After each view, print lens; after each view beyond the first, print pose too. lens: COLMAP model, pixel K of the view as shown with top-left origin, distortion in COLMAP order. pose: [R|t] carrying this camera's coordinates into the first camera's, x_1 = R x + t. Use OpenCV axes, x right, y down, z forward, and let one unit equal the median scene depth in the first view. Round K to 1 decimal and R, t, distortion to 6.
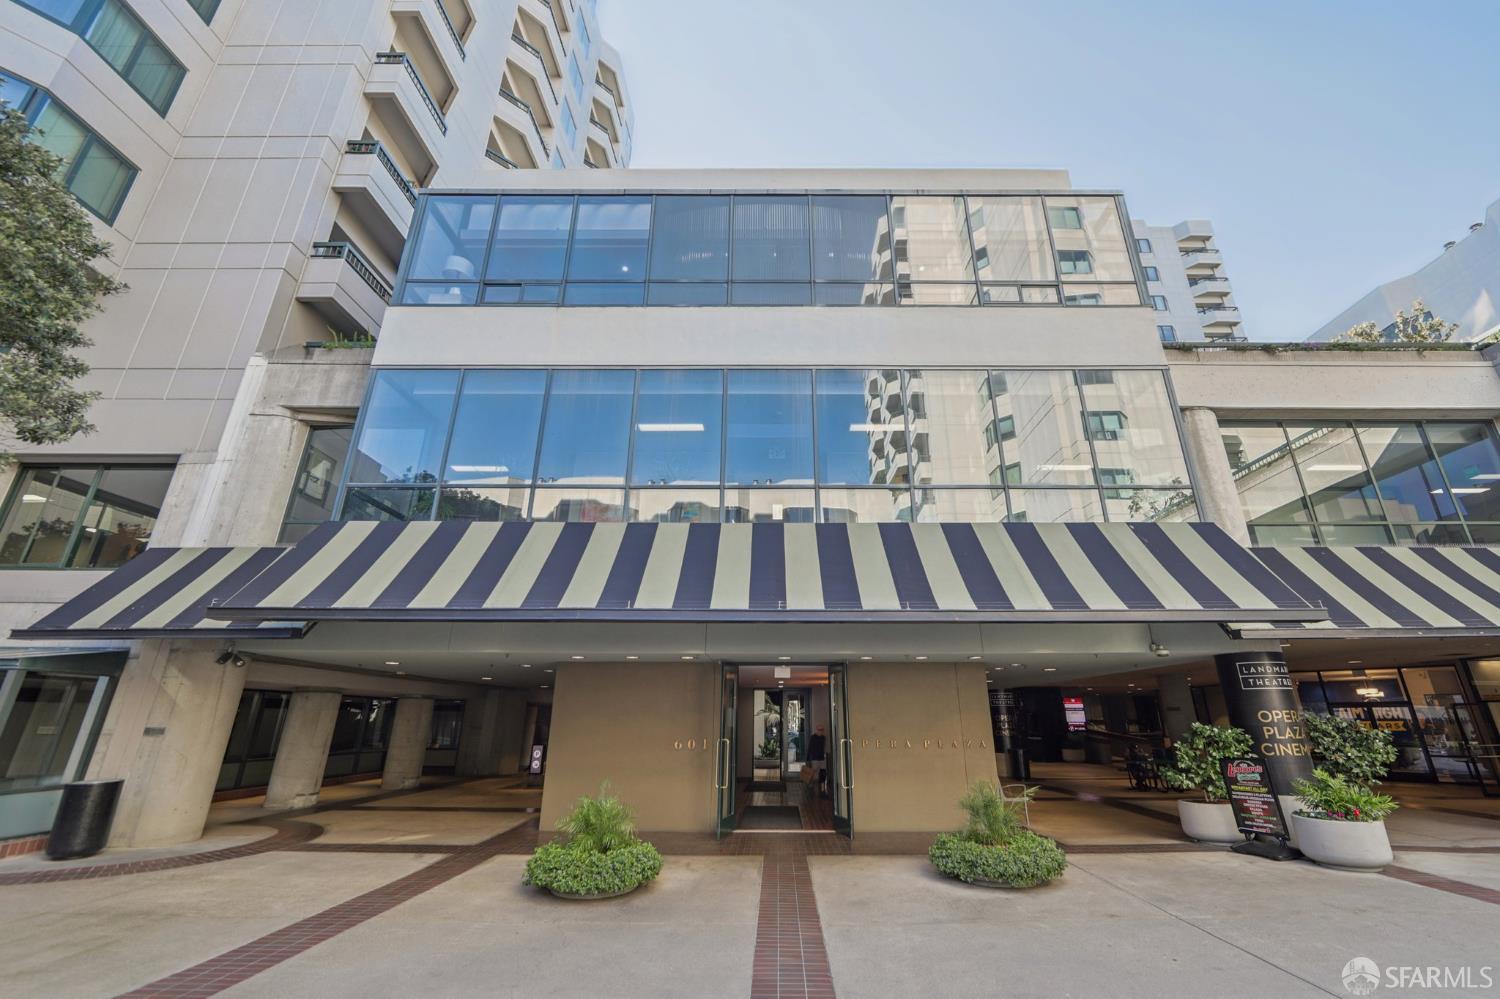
lens RADIAL K [[612.4, 0, 792.4], [0, 612.4, 493.6], [0, 0, 1]] dist [-0.000252, 0.000158]
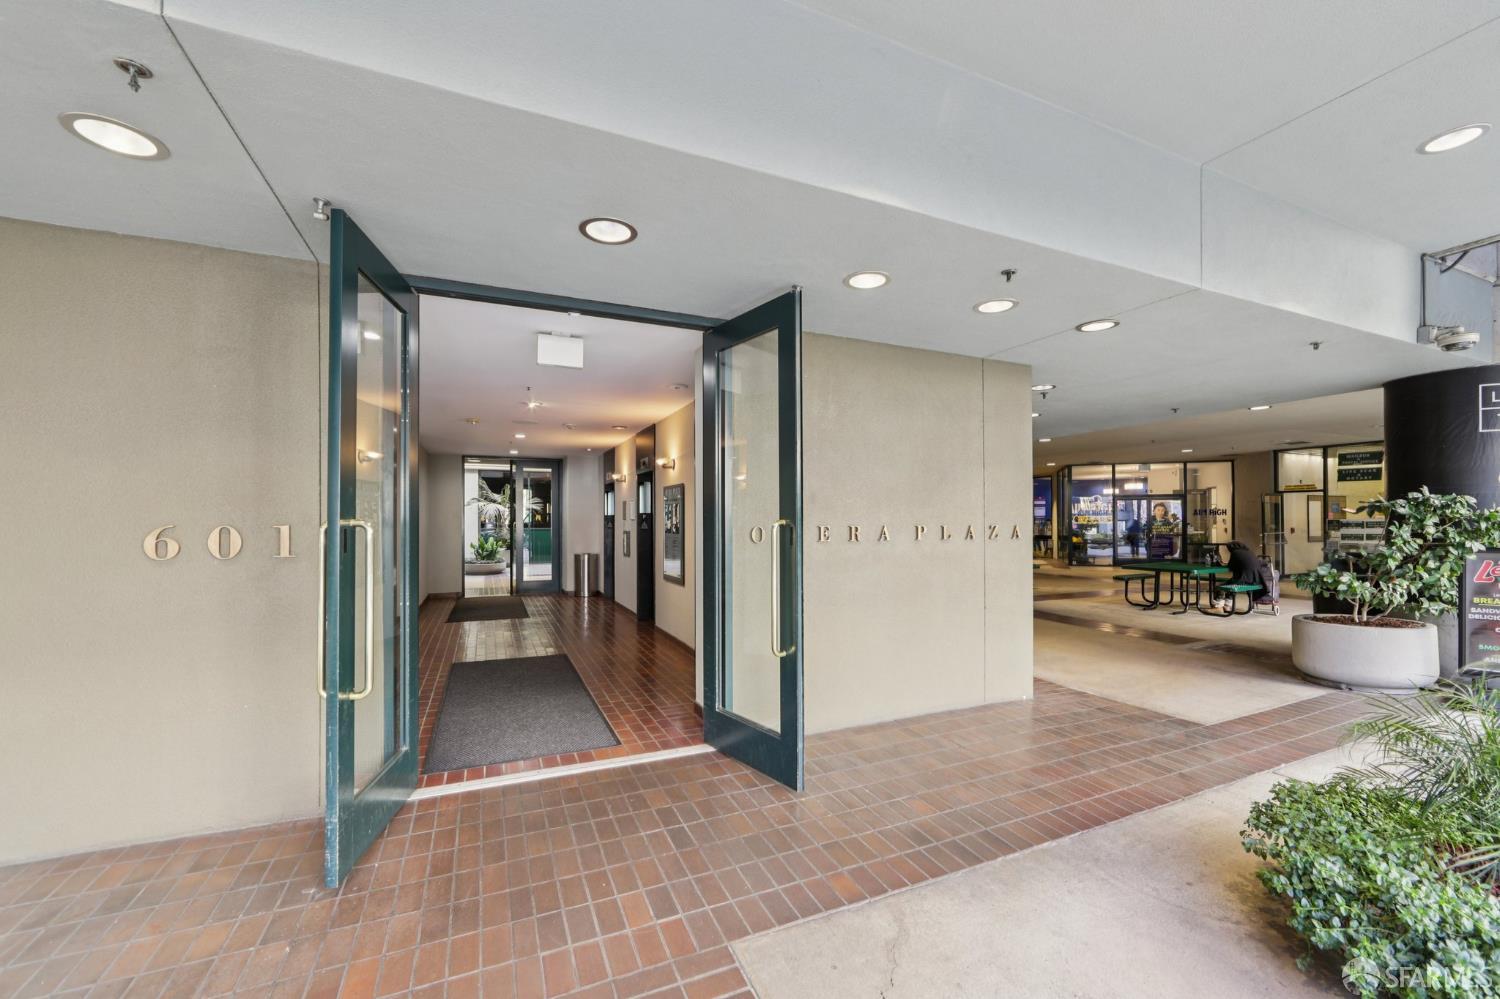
lens RADIAL K [[605.0, 0, 754.0], [0, 605.0, 504.2], [0, 0, 1]] dist [-0.011784, 0.000213]
pose [[0.922575, 0.010089, 0.385685, -0.059309], [-0.133026, 0.946676, 0.293442, 0.330518], [-0.362159, -0.322028, 0.874722, 0.797852]]
